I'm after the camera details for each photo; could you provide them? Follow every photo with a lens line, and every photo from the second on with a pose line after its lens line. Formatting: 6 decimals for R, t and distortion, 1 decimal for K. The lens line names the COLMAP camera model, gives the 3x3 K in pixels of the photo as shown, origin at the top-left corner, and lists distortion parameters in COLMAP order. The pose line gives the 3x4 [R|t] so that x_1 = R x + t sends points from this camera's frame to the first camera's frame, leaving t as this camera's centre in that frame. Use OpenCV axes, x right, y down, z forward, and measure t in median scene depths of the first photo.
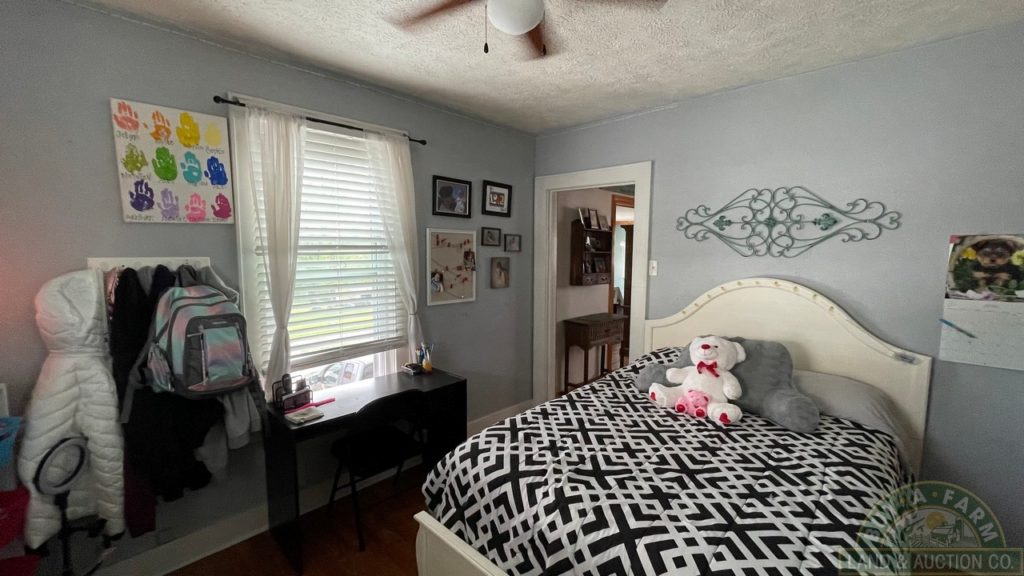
lens RADIAL K [[415.7, 0, 510.0], [0, 415.7, 286.3], [0, 0, 1]] dist [-0.004038, -0.000197]
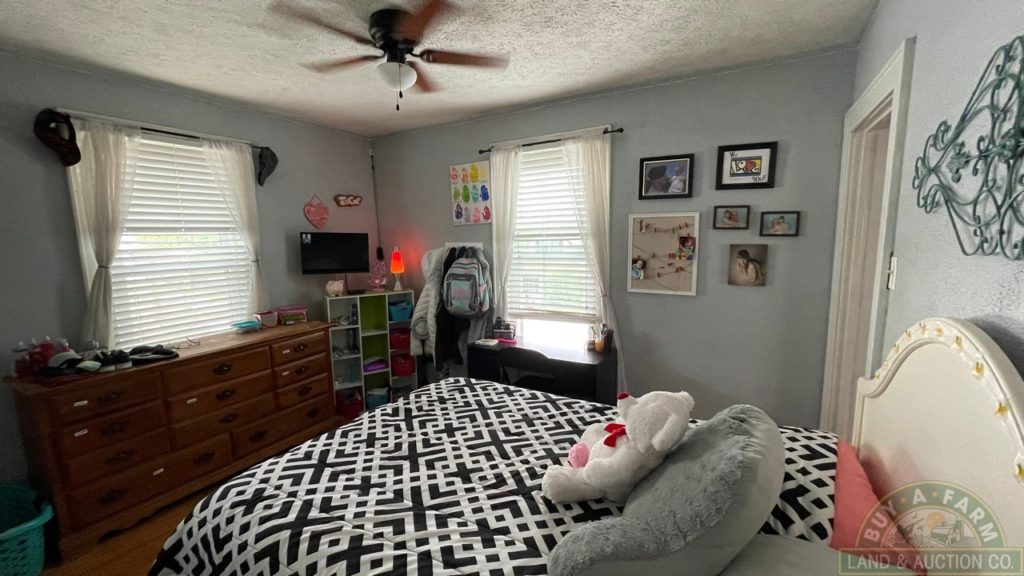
lens RADIAL K [[415.7, 0, 508.7], [0, 415.7, 288.7], [0, 0, 1]] dist [-0.004038, -0.000197]
pose [[0.219581, 0.117021, -0.968551, 0.759938], [-0.068727, 0.992169, 0.104294, -0.048418], [0.973171, 0.043665, 0.225904, 0.519790]]
